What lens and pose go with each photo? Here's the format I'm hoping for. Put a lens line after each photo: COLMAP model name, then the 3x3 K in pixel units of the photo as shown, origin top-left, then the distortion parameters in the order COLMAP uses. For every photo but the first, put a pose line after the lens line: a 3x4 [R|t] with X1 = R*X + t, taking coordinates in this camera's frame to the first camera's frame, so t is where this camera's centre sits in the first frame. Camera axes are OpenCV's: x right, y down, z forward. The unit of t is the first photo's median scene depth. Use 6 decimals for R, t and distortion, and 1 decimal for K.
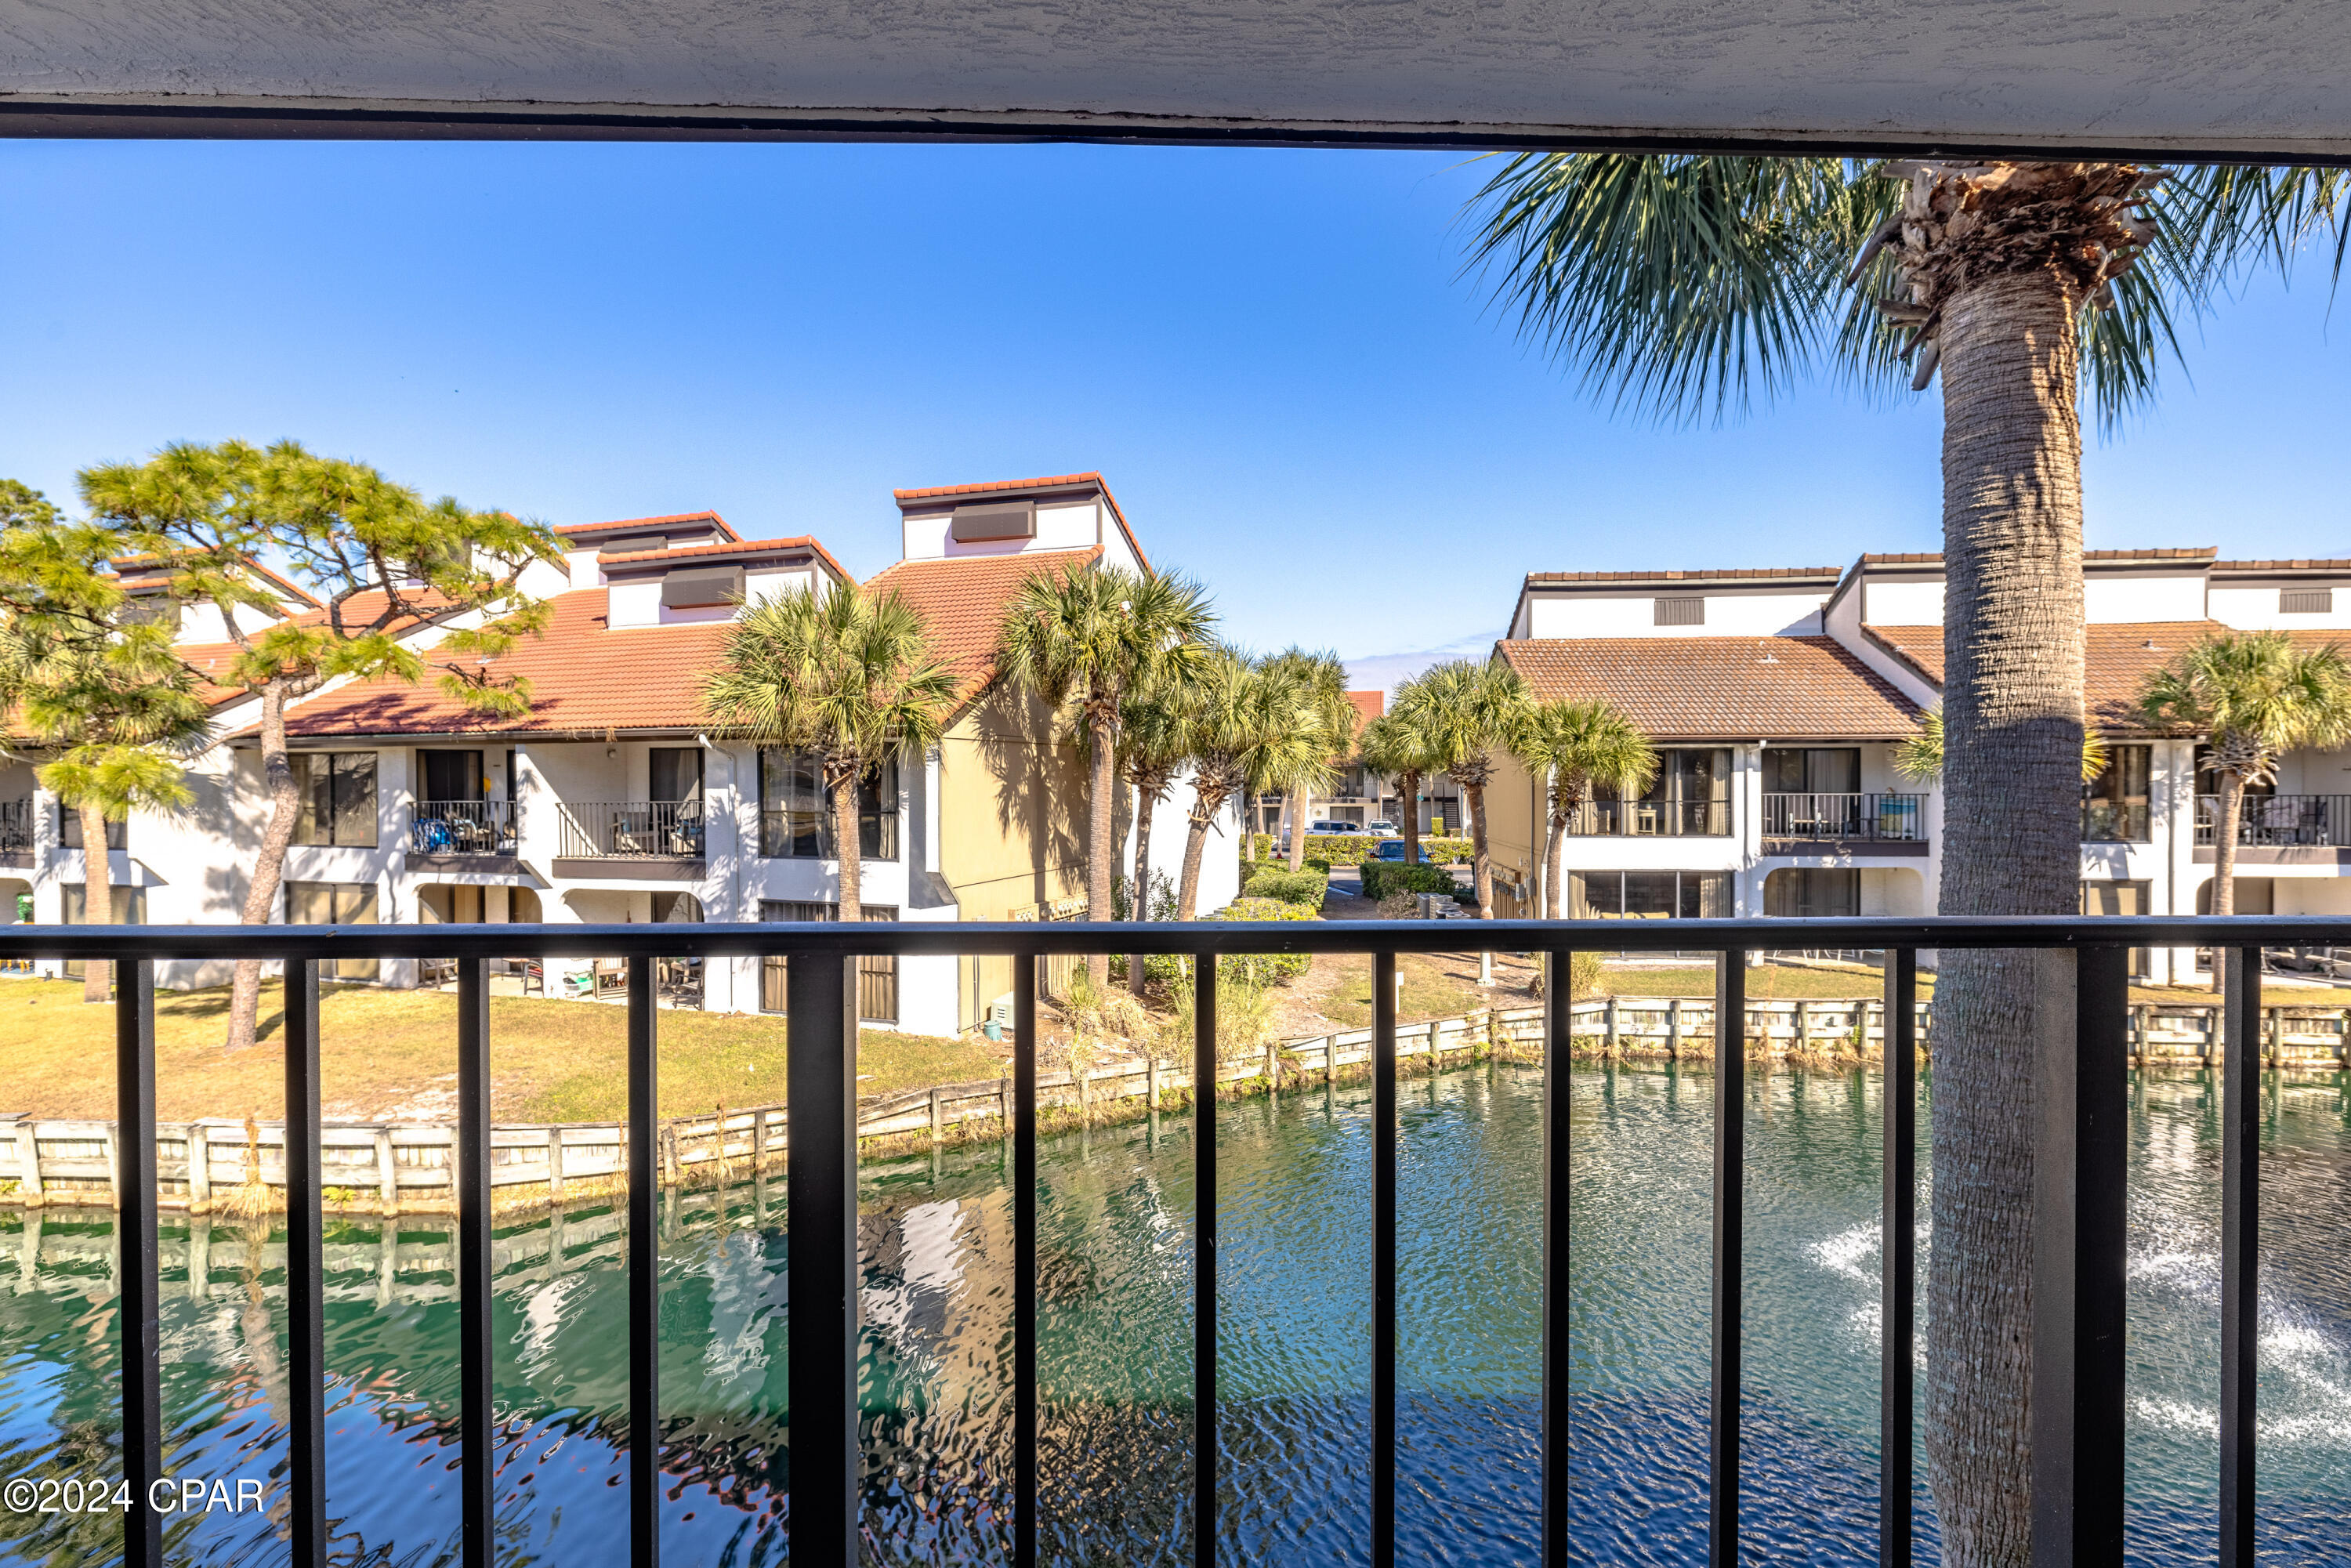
lens RADIAL K [[1196.9, 0, 1130.1], [0, 1196.9, 780.1], [0, 0, 1]] dist [-0.005321, -0.000239]
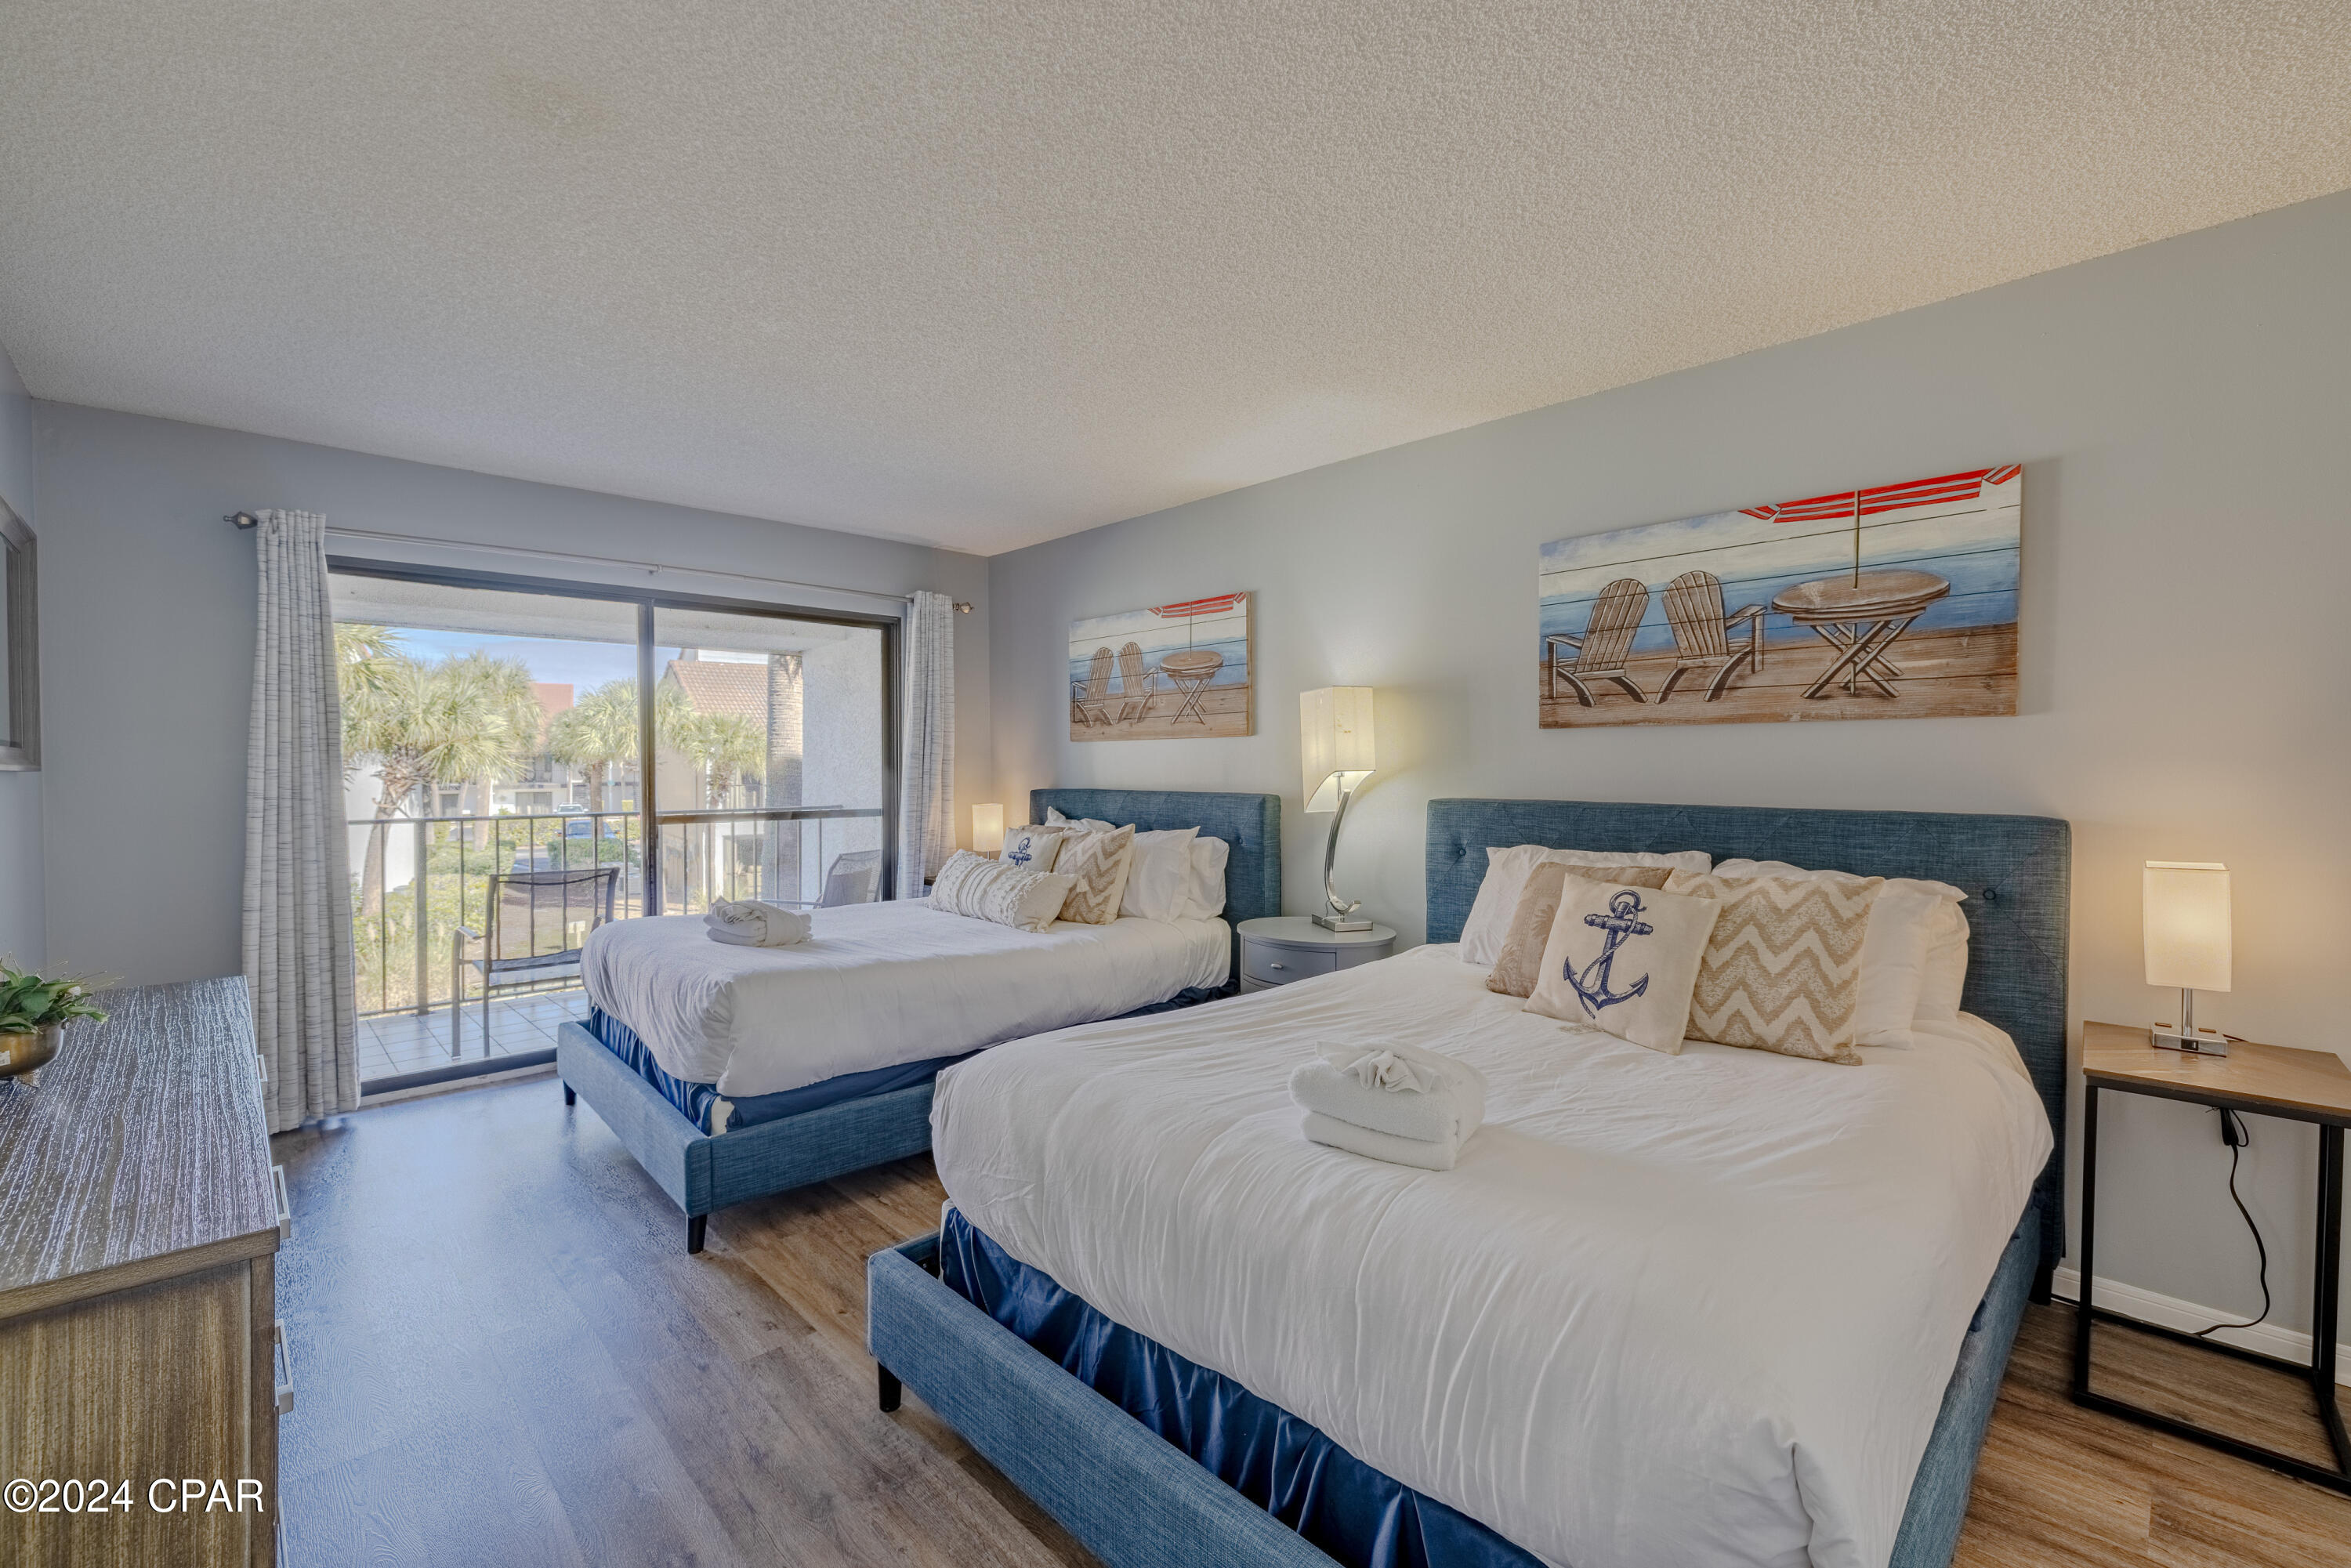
lens RADIAL K [[981.6, 0, 1170.0], [0, 981.6, 777.7], [0, 0, 1]] dist [0.001637, -0.000760]
pose [[0.729895, -0.006899, 0.683524, -0.040954], [-0.001073, 0.999936, 0.011238, -0.006397], [-0.683558, -0.008936, 0.729841, -0.246140]]
